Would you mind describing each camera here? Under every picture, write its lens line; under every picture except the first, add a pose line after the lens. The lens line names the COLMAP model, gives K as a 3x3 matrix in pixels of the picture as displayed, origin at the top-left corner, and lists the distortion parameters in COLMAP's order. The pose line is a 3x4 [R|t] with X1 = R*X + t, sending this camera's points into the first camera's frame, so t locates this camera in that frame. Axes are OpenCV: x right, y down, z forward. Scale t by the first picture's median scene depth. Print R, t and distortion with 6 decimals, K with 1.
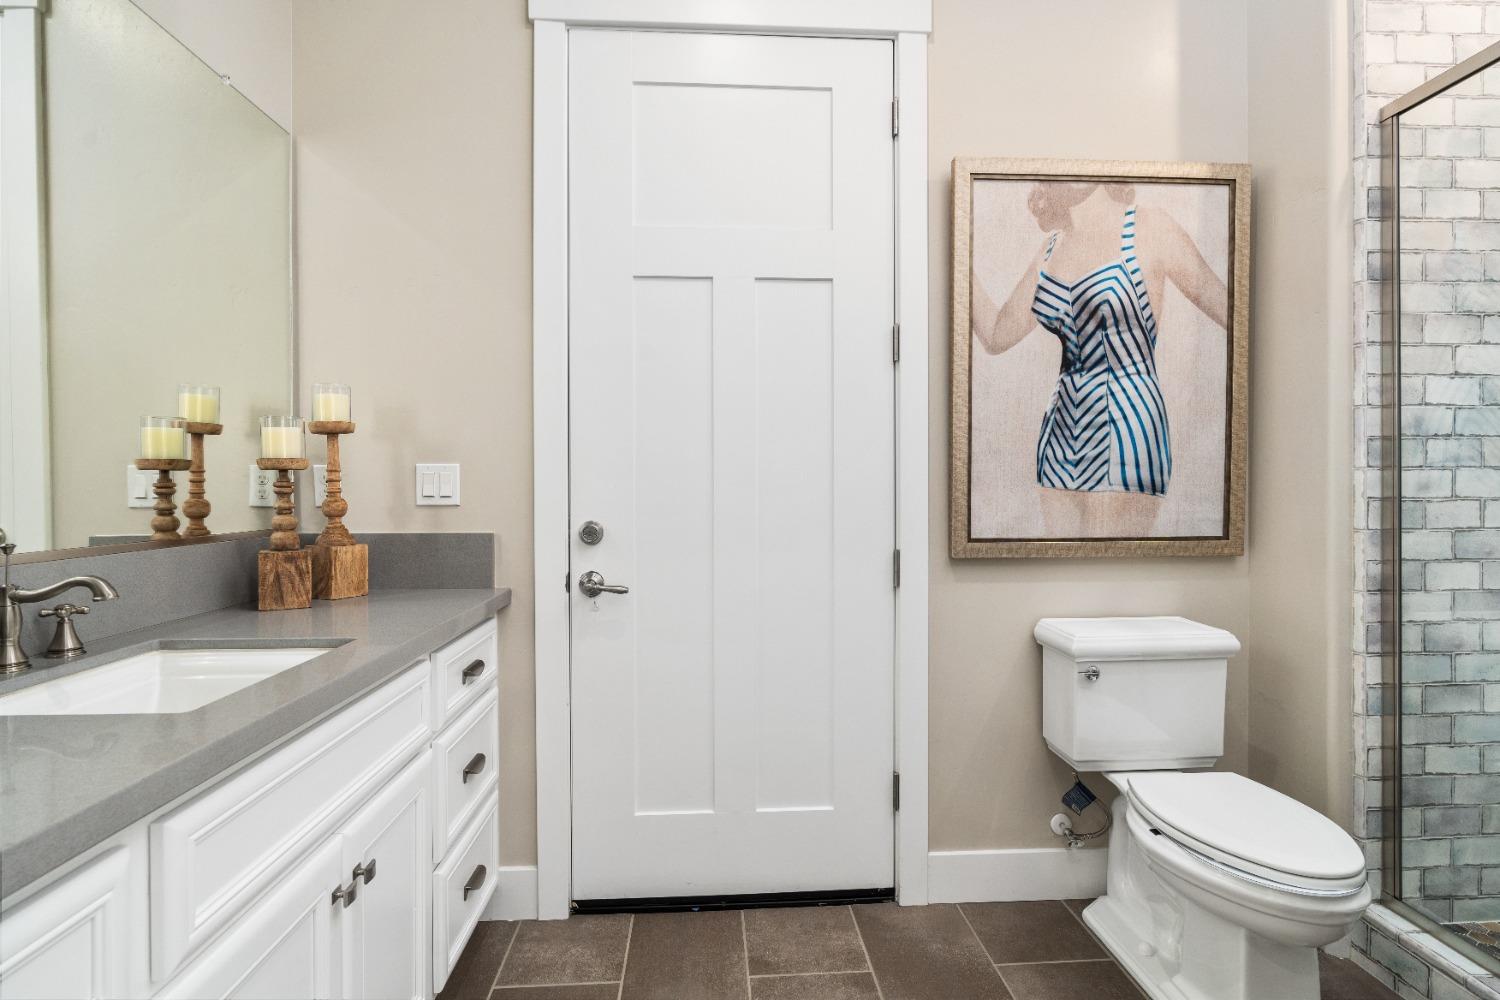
lens RADIAL K [[760.2, 0, 751.5], [0, 760.2, 496.8], [0, 0, 1]] dist [-0.006794, 0.000413]
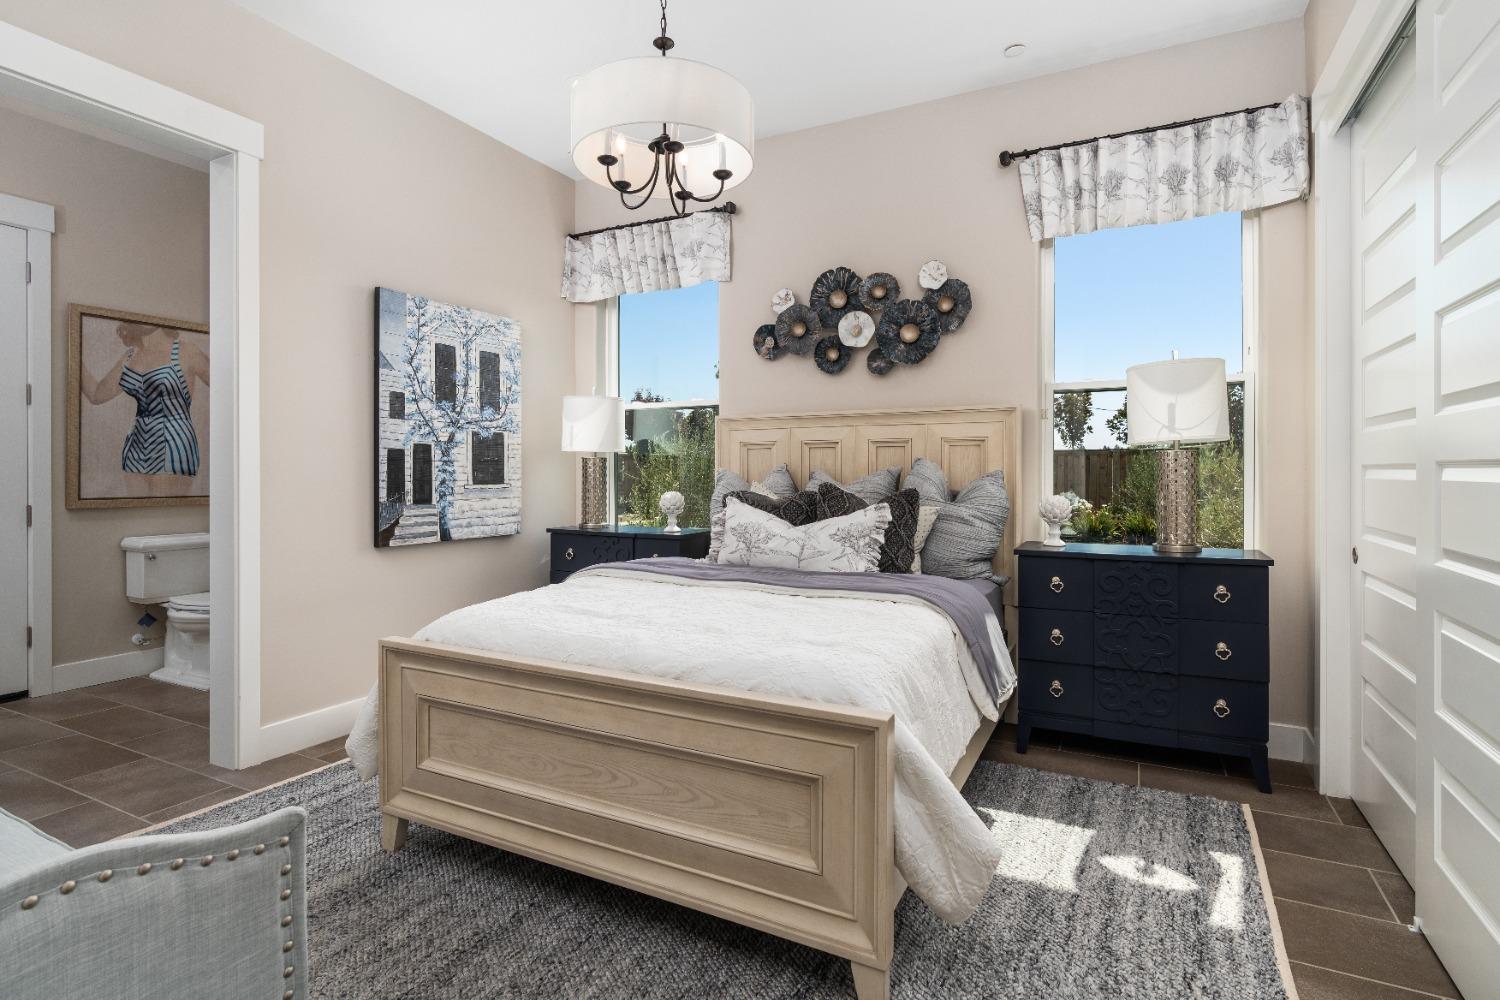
lens RADIAL K [[760.2, 0, 756.7], [0, 760.2, 477.3], [0, 0, 1]] dist [-0.006794, 0.000413]
pose [[0.516167, -0.000290, 0.856488, -0.475479], [0.004502, 0.999987, -0.002375, 0.013570], [-0.856476, 0.005082, 0.516162, -1.478603]]
